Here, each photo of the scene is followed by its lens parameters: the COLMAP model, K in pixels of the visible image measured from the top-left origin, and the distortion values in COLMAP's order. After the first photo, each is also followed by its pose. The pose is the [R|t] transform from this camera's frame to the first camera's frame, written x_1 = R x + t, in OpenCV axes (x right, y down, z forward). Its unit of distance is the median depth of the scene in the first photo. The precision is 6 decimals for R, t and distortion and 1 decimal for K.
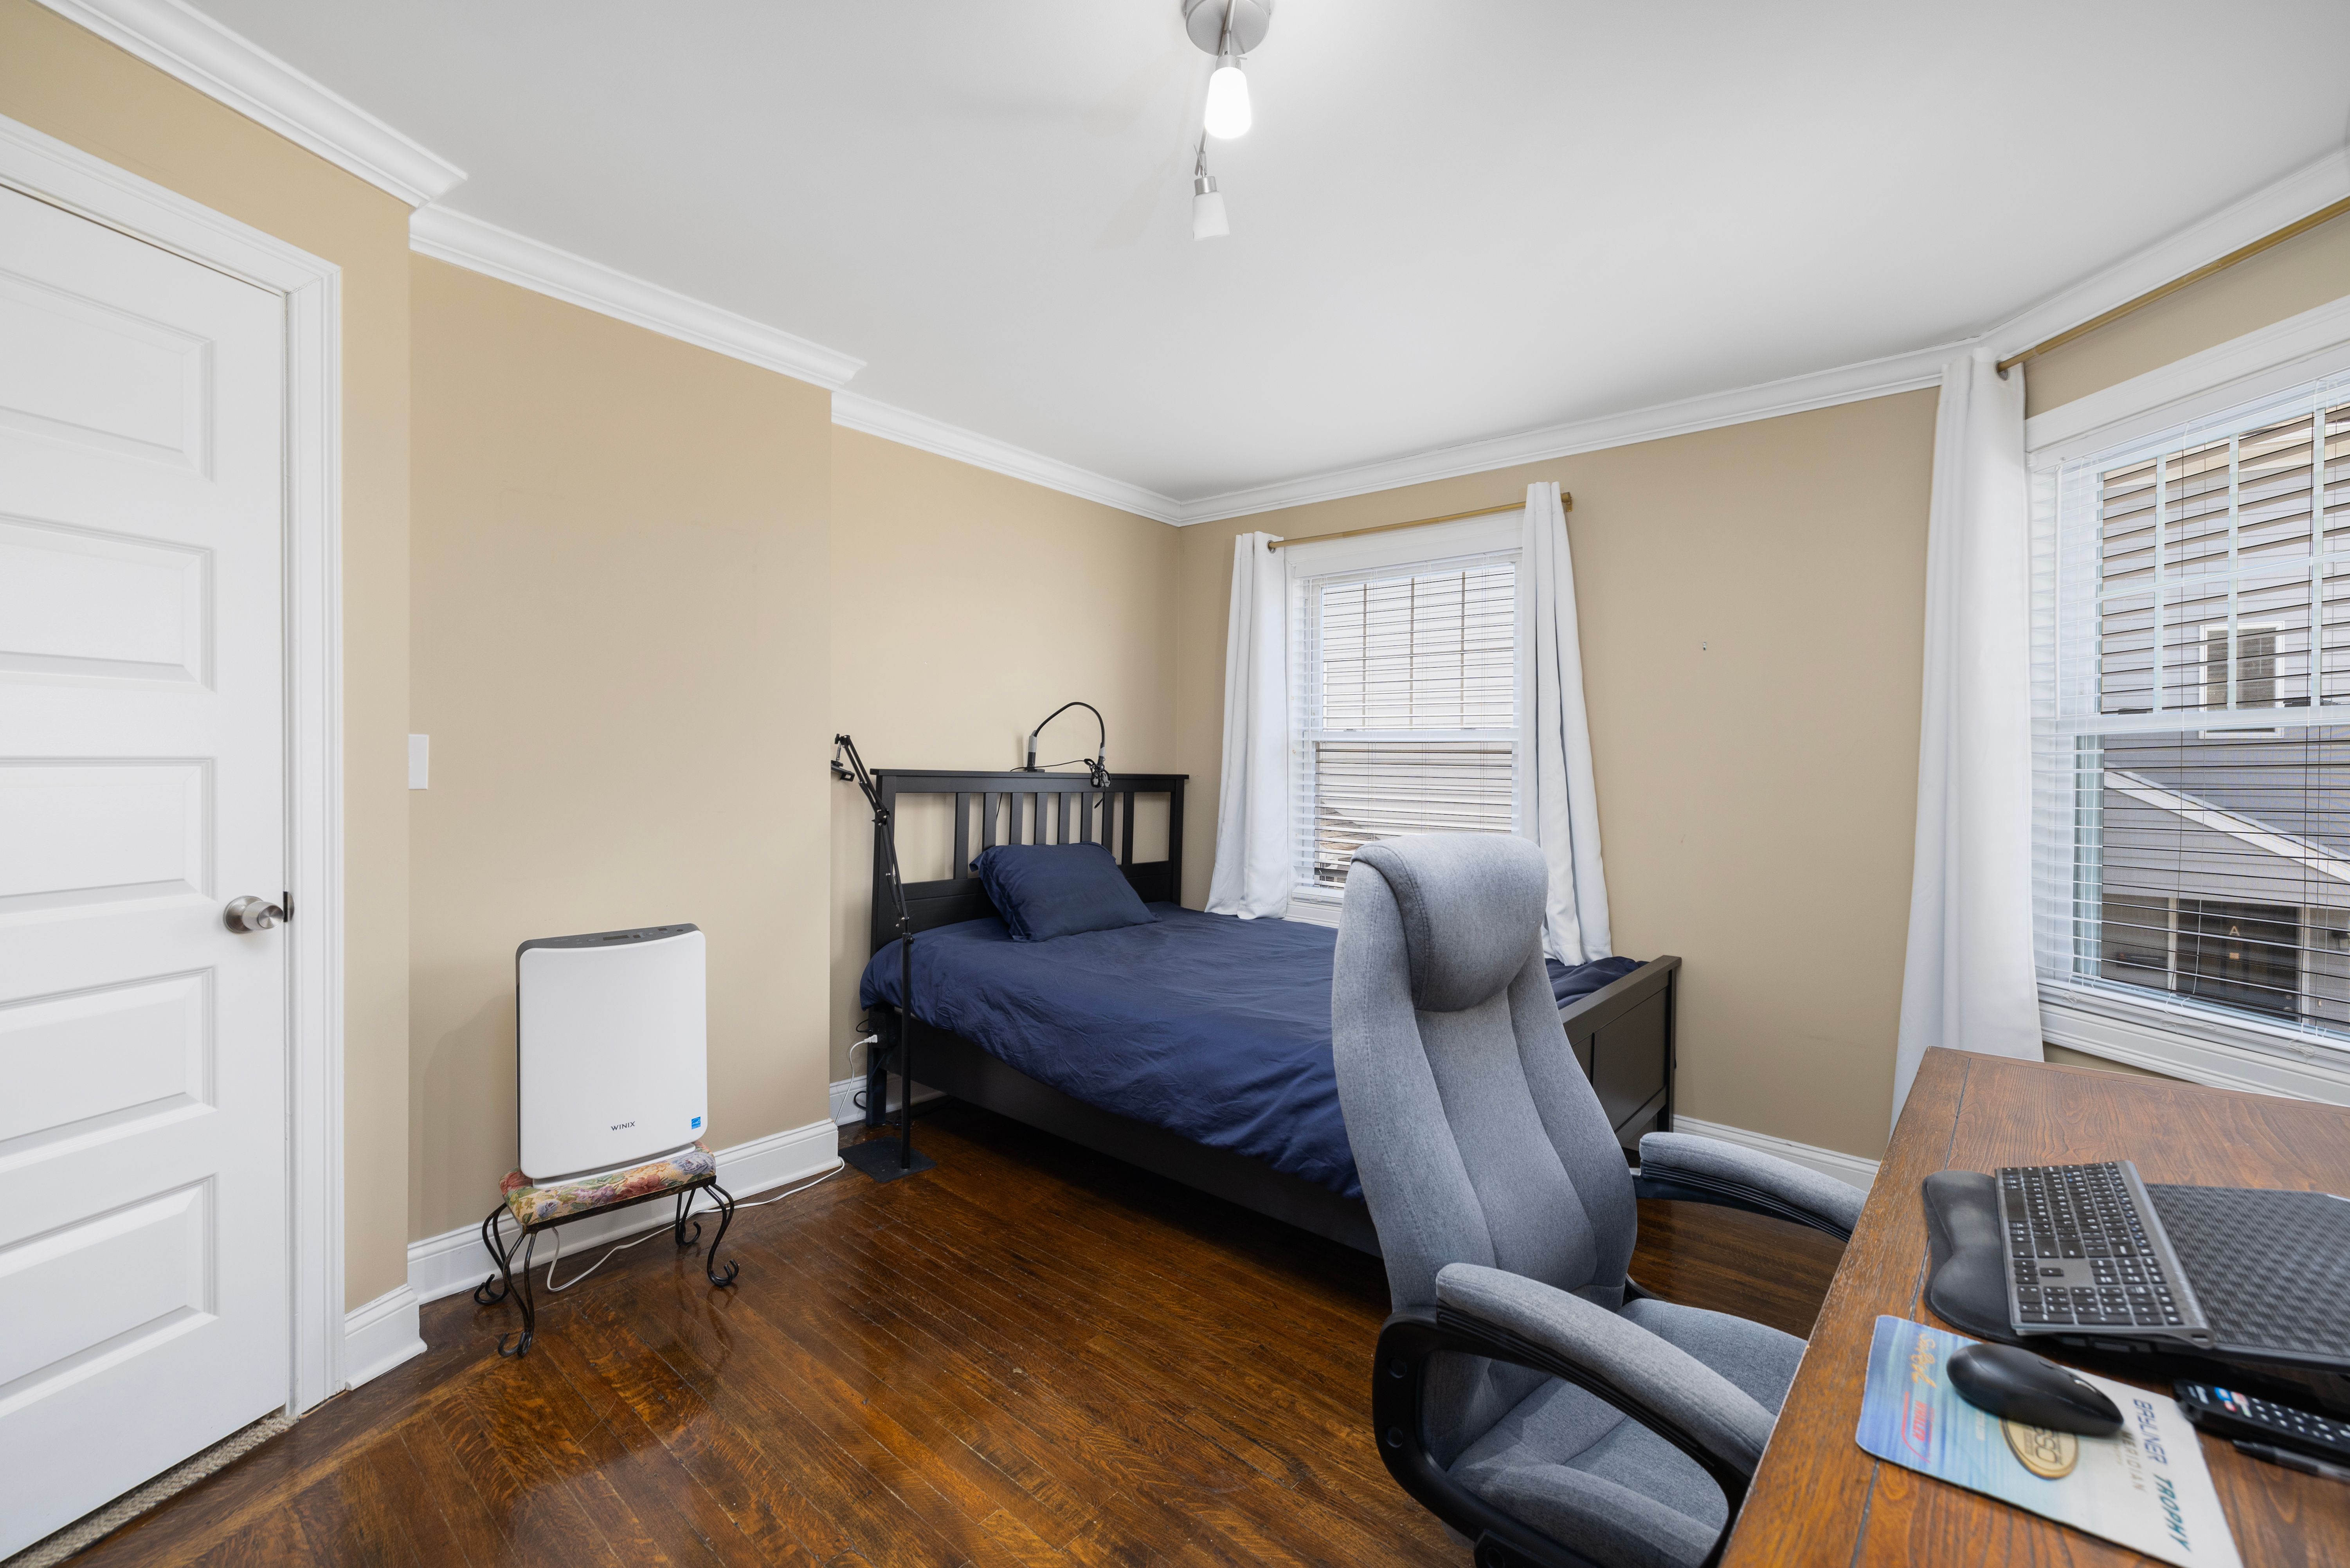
lens RADIAL K [[1006.9, 0, 1161.7], [0, 1006.9, 762.2], [0, 0, 1]] dist [-0.001199, 0.000157]
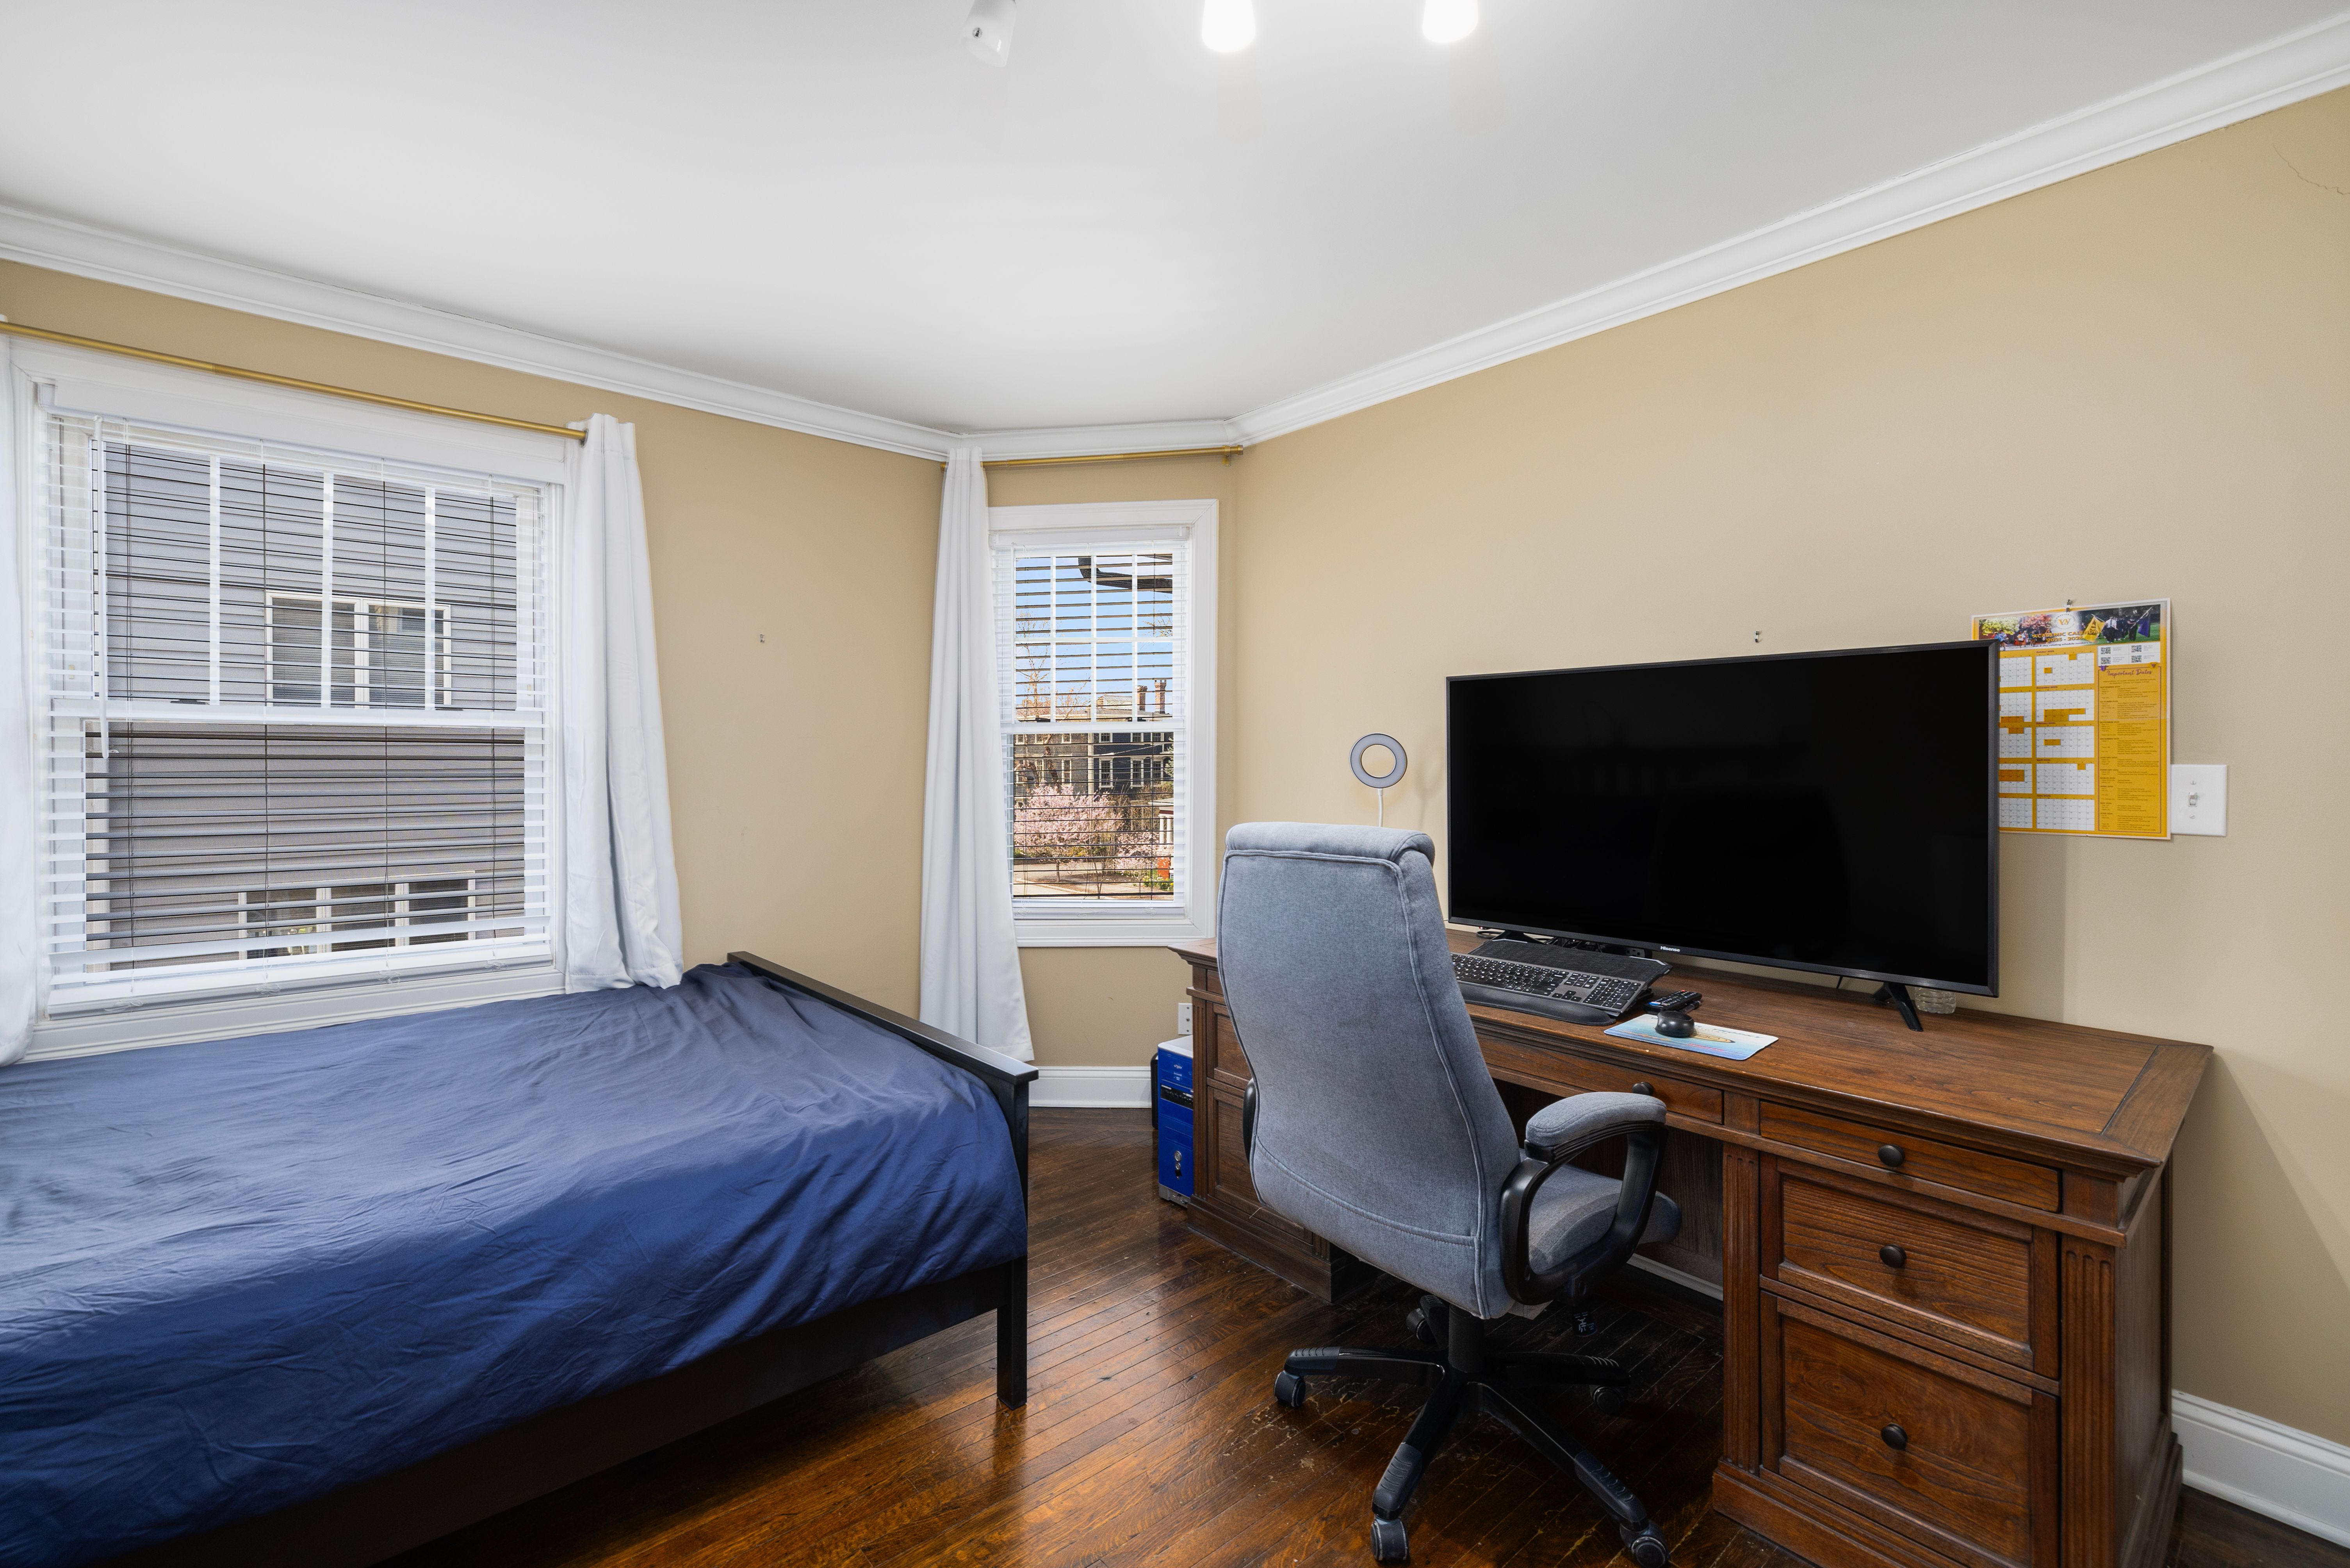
lens RADIAL K [[1006.9, 0, 1161.7], [0, 1006.9, 762.2], [0, 0, 1]] dist [-0.001199, 0.000157]
pose [[0.134084, -0.012994, 0.990885, -0.506238], [0.004773, 0.999911, 0.012466, -0.003755], [-0.990958, 0.003058, 0.134134, 0.587282]]
